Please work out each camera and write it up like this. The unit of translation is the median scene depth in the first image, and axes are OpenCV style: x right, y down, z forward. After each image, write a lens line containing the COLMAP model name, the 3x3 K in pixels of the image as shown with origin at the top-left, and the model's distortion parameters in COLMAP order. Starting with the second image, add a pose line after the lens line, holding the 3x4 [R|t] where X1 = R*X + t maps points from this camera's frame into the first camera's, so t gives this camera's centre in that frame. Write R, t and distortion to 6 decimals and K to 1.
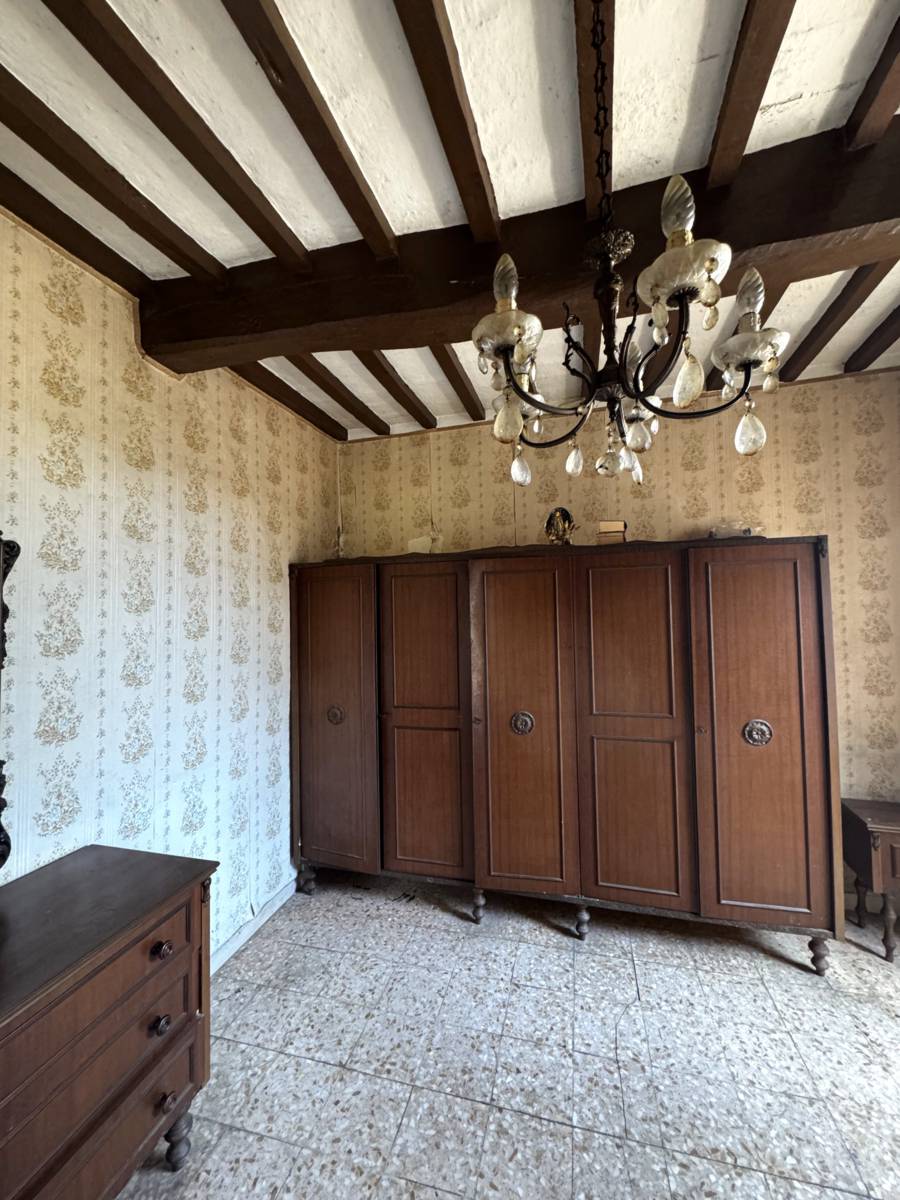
lens RADIAL K [[485.7, 0, 450.9], [0, 485.7, 599.1], [0, 0, 1]] dist [0.003704, -0.000434]
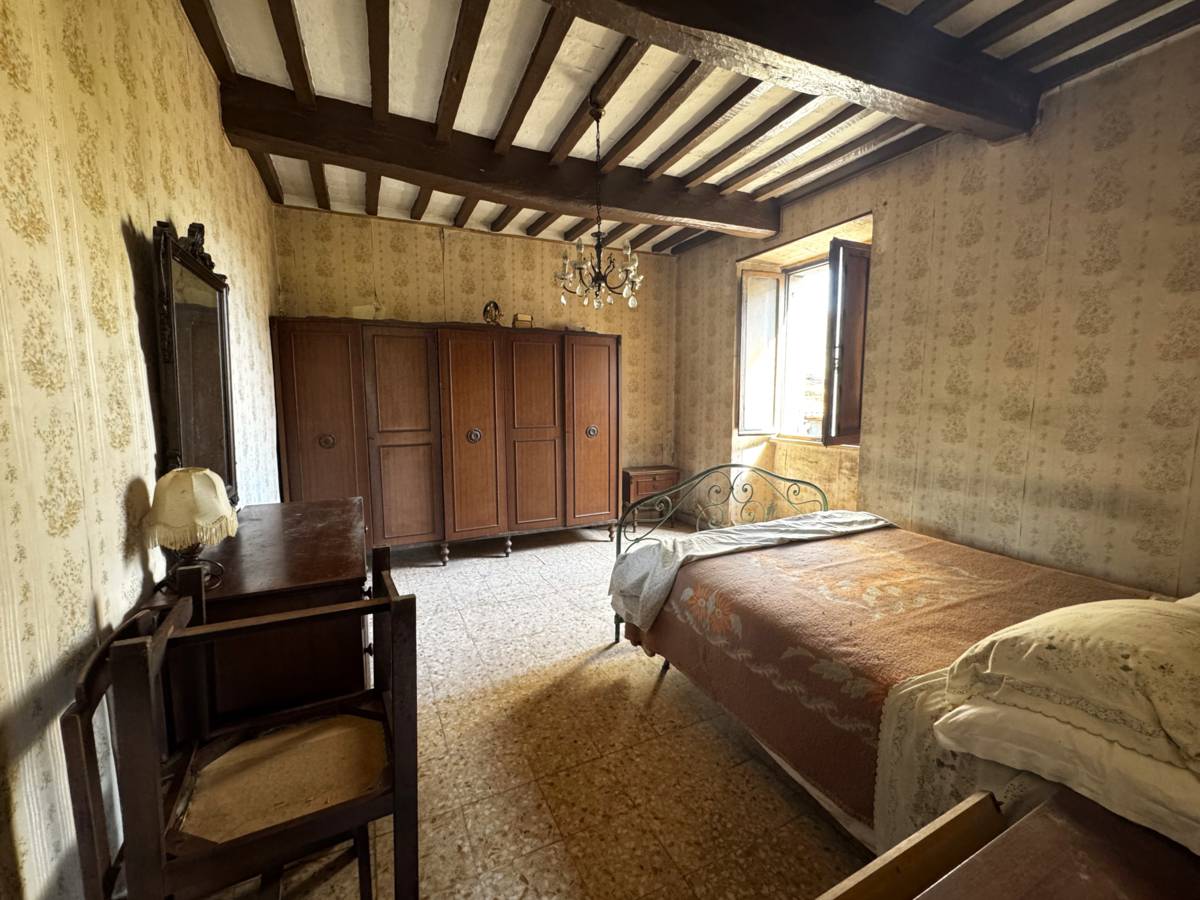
lens RADIAL K [[485.7, 0, 605.8], [0, 485.7, 449.1], [0, 0, 1]] dist [0.003704, -0.000434]
pose [[0.759187, -0.055965, 0.648462, -0.547954], [-0.030225, 0.992190, 0.121016, 0.087119], [-0.650170, -0.111474, 0.751567, -0.478297]]
